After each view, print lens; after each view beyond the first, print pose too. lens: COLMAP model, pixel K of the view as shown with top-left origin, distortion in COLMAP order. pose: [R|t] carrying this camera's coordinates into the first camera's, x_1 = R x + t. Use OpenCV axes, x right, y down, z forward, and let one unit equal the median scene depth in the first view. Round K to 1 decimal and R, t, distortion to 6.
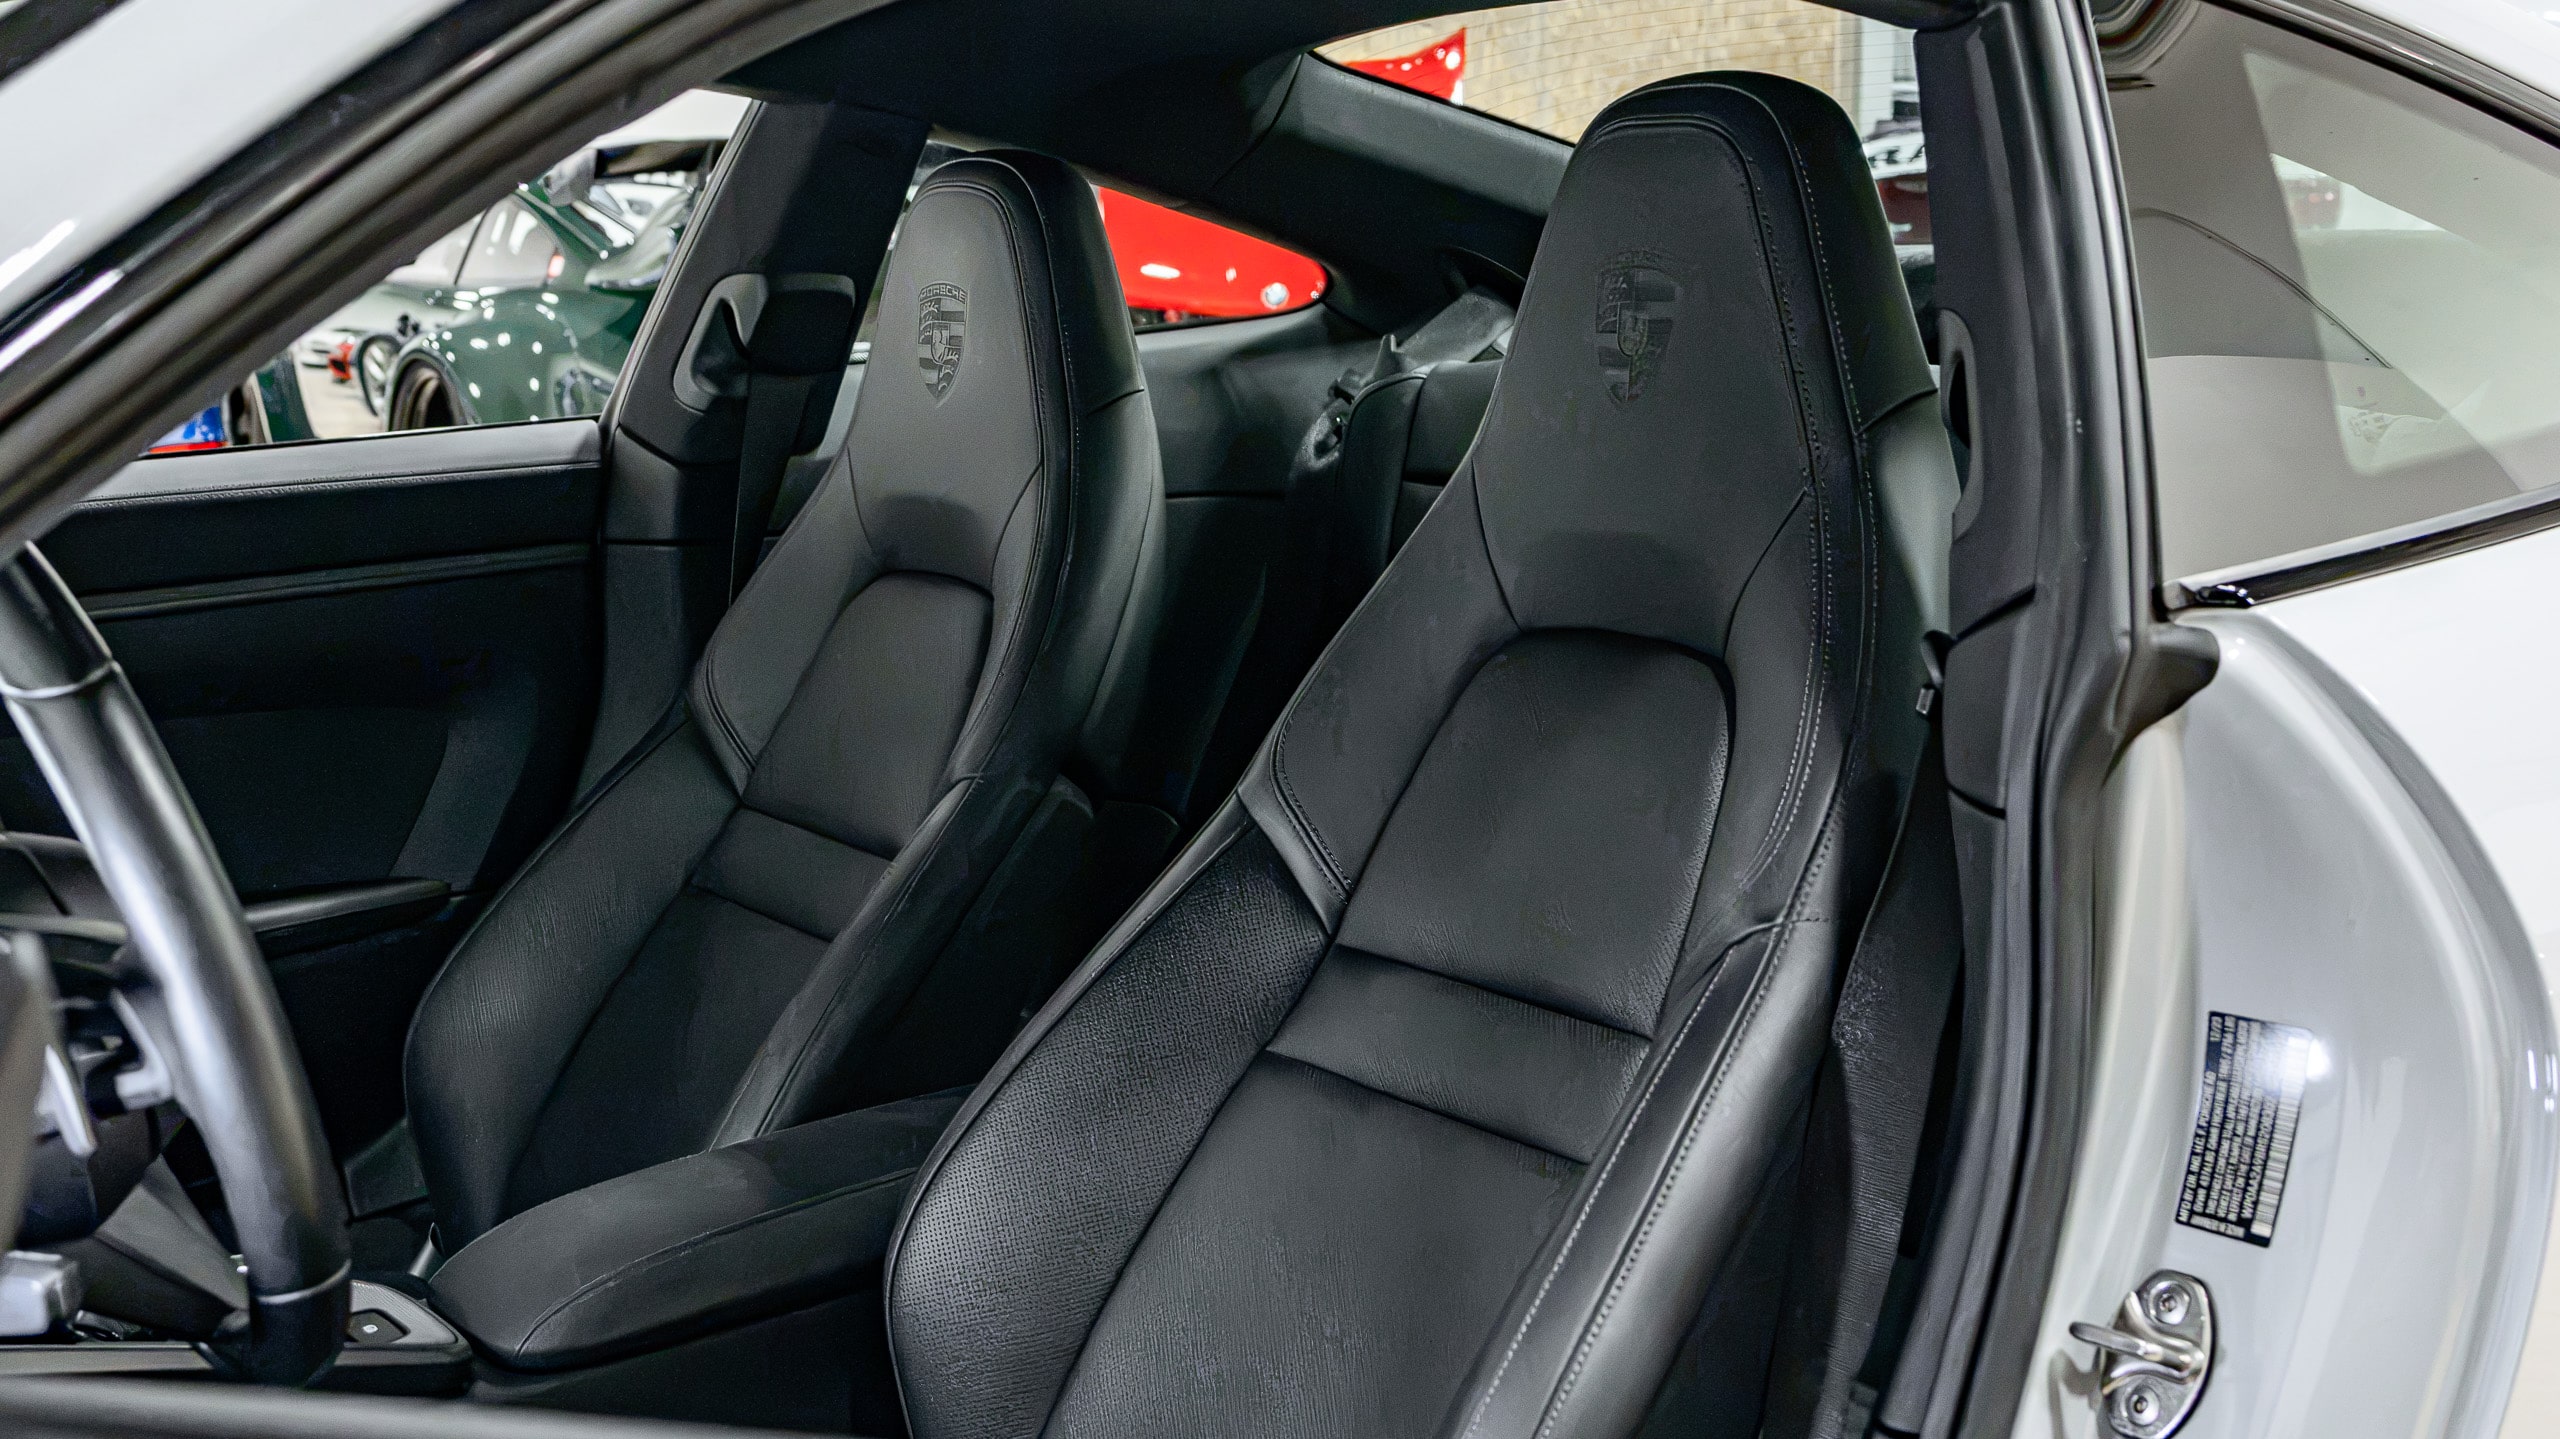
lens RADIAL K [[3200.2, 0, 1312.8], [0, 3200.2, 724.1], [0, 0, 1]] dist [-0.000840, 0.055633]
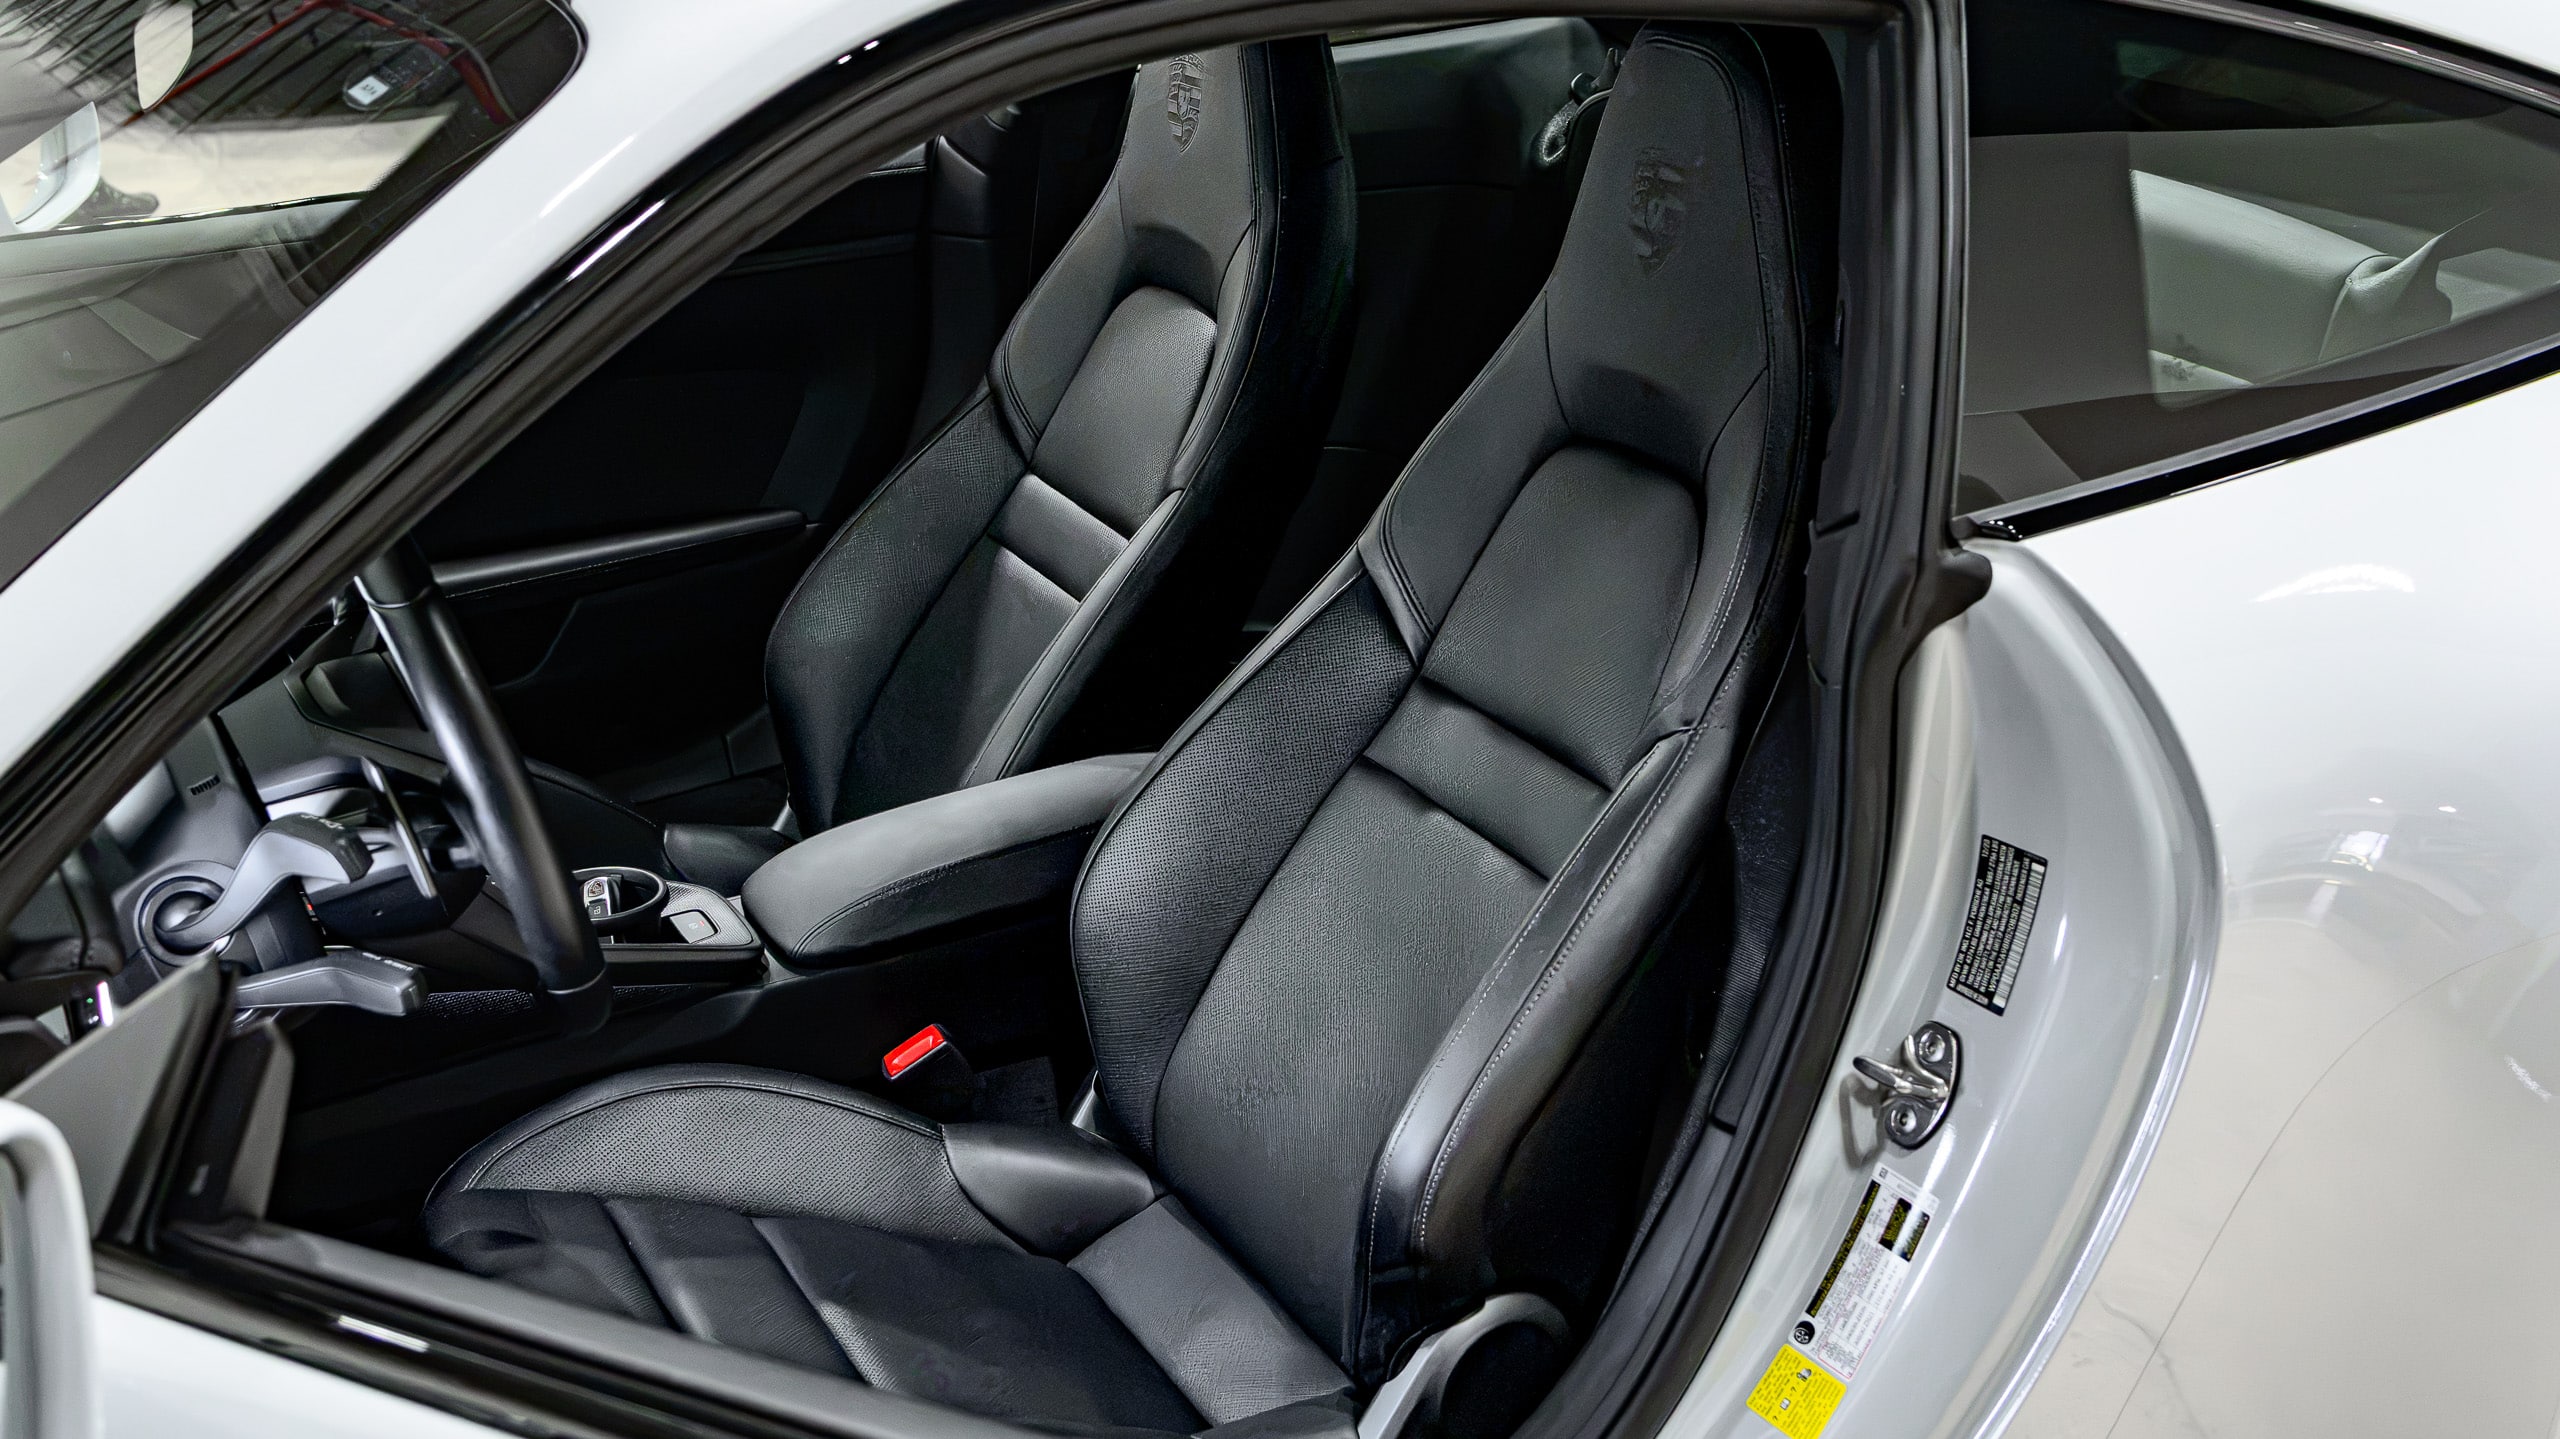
lens RADIAL K [[3200.2, 0, 1312.8], [0, 3200.2, 724.1], [0, 0, 1]] dist [-0.000840, 0.055633]
pose [[0.985547, 0.056614, -0.159661, 0.216294], [-0.024068, 0.979737, 0.198836, -0.208907], [0.167682, -0.192119, 0.966940, -0.306948]]
